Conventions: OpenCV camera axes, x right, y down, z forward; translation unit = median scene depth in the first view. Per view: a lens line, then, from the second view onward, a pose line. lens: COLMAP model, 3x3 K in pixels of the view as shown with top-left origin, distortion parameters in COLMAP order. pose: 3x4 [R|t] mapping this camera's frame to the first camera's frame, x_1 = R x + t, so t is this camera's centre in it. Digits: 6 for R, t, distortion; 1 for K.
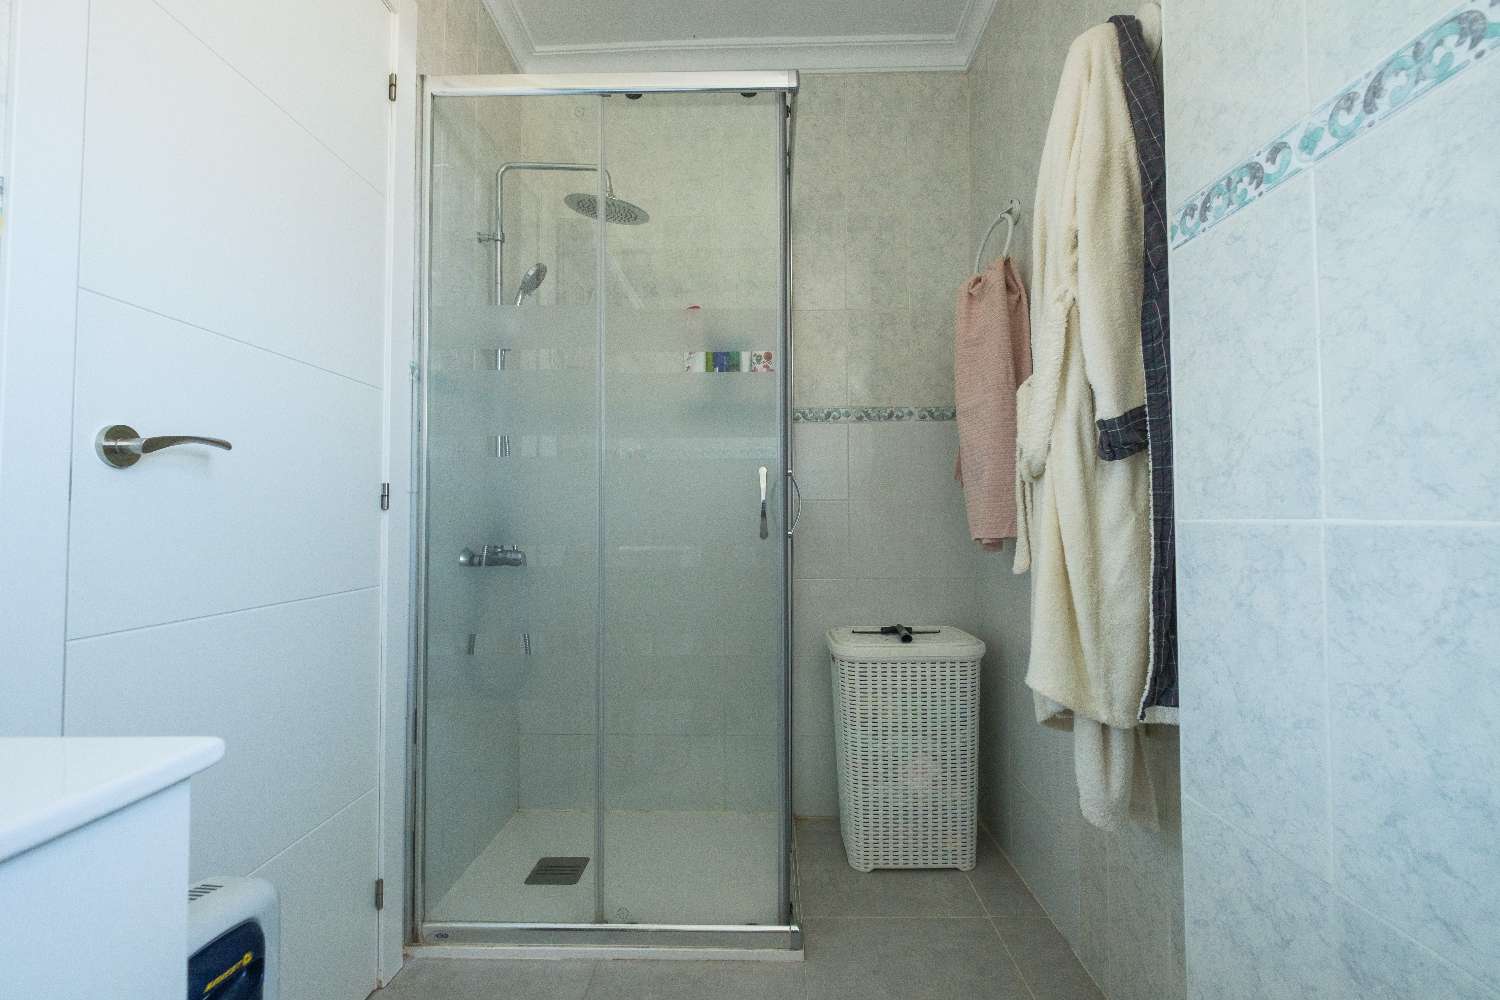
lens RADIAL K [[655.1, 0, 753.1], [0, 655.1, 493.0], [0, 0, 1]] dist [0.001653, -0.000229]
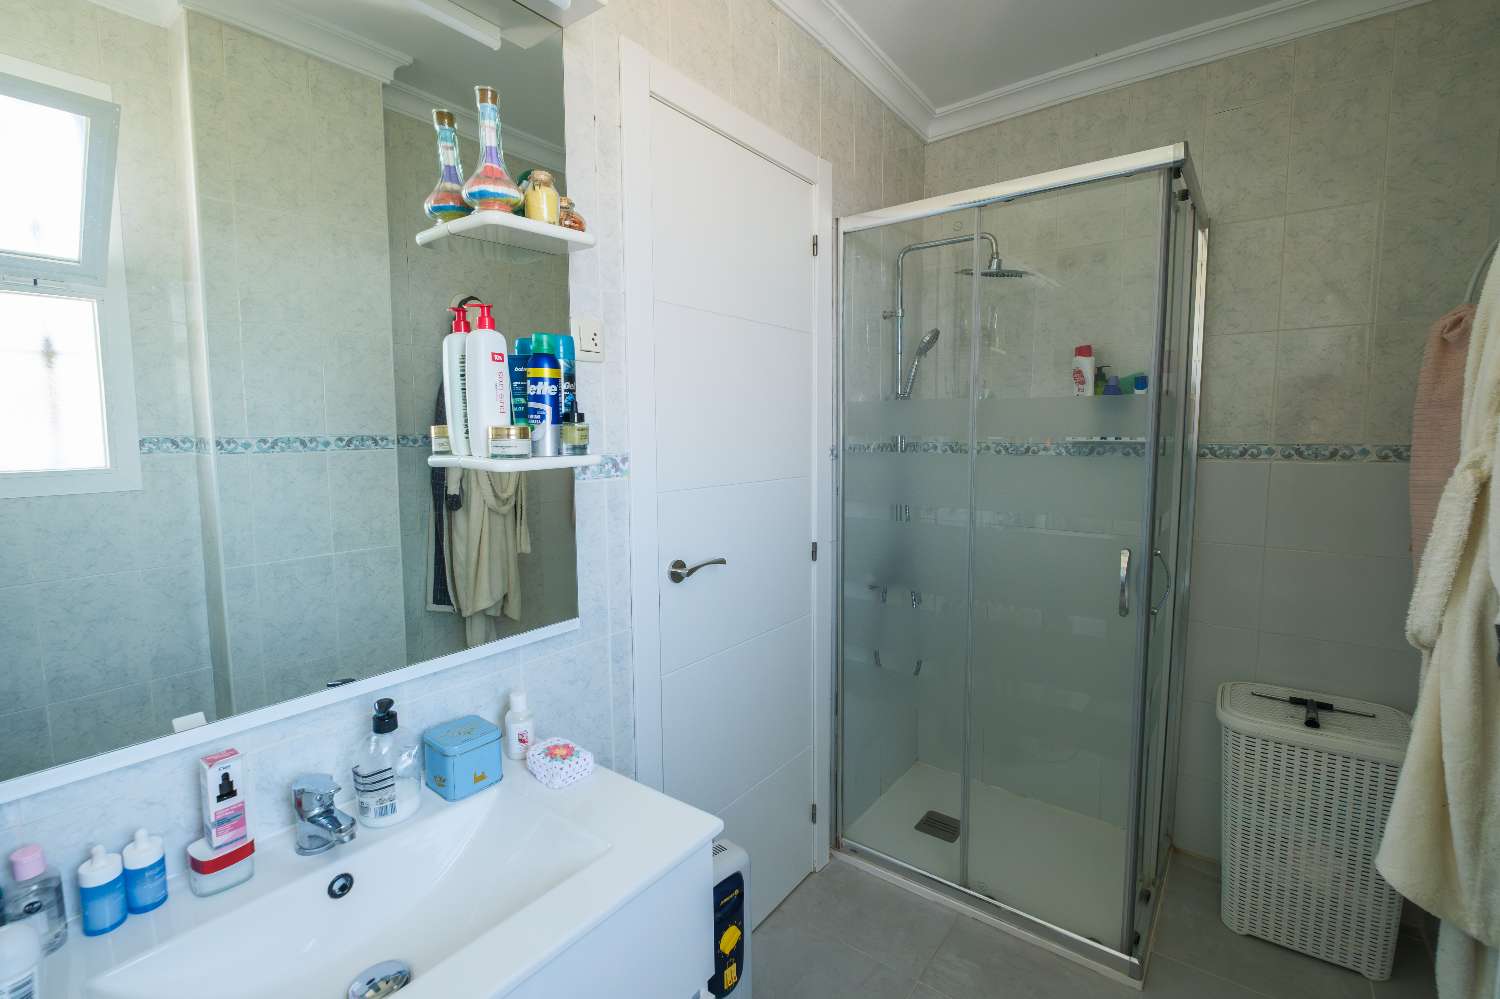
lens RADIAL K [[656.8, 0, 773.6], [0, 656.8, 490.2], [0, 0, 1]] dist [0.000684, -0.004574]
pose [[0.817528, 0.057133, -0.573048, 0.151332], [0.021941, 0.991254, 0.130129, -0.282460], [0.575471, -0.118958, 0.809124, -0.157439]]
